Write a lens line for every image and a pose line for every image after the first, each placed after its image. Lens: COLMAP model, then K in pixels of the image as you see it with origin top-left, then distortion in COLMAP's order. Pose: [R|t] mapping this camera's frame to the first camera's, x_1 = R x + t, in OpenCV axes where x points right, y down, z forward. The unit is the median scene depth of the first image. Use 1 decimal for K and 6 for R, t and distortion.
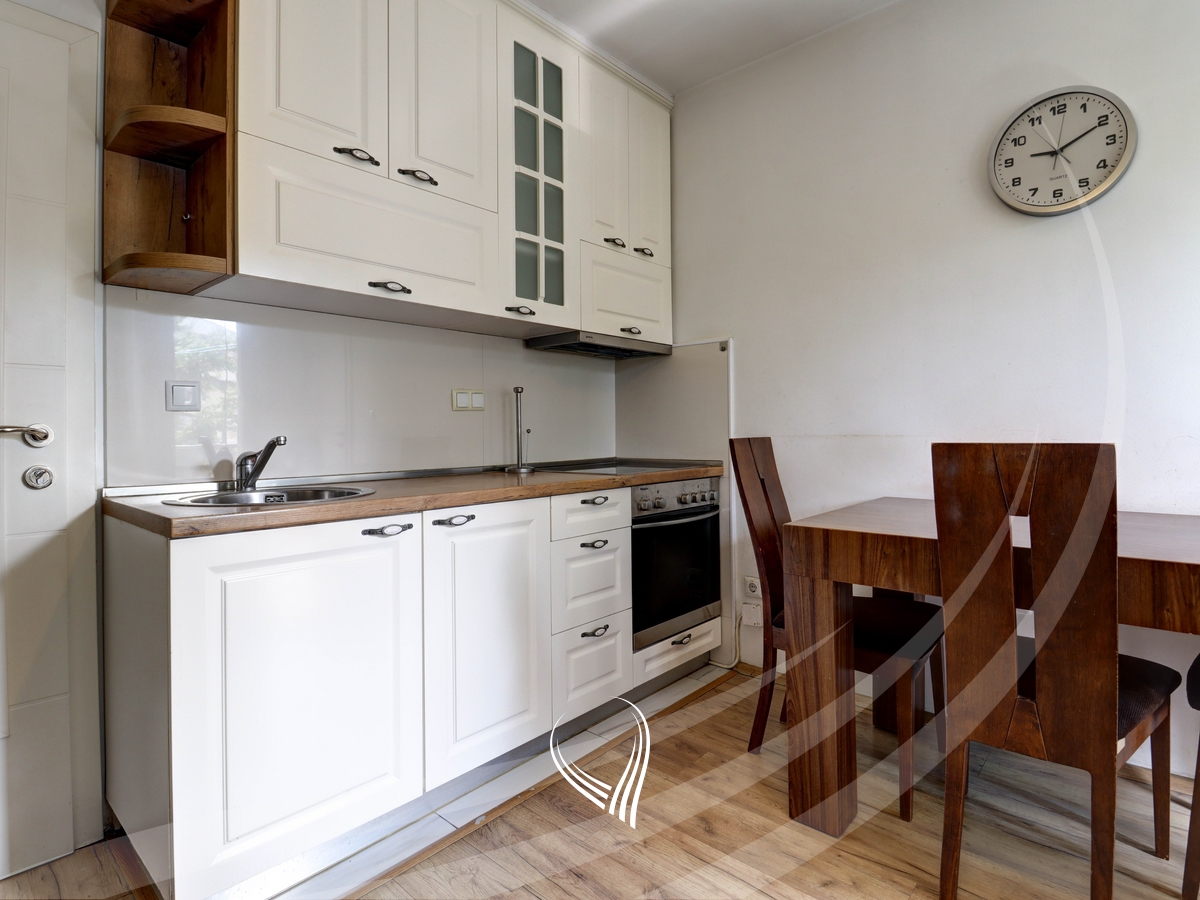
lens RADIAL K [[631.3, 0, 602.5], [0, 631.3, 430.0], [0, 0, 1]] dist [-0.001422, -0.000923]
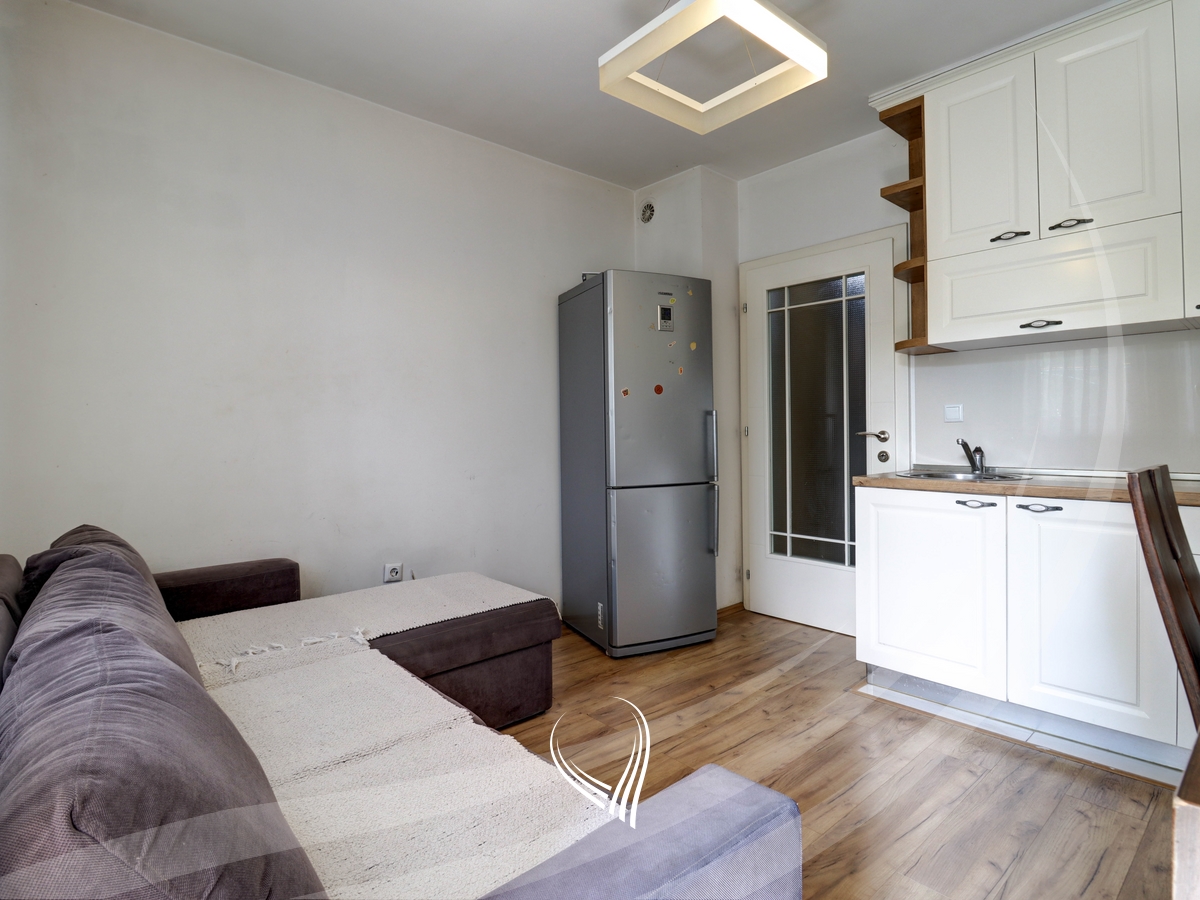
lens RADIAL K [[631.3, 0, 602.5], [0, 631.3, 430.0], [0, 0, 1]] dist [-0.001422, -0.000923]
pose [[-0.125598, 0.007087, -0.992056, 1.143349], [0.013162, 0.999898, 0.005477, -0.031616], [0.991994, -0.012370, -0.125679, 0.297776]]
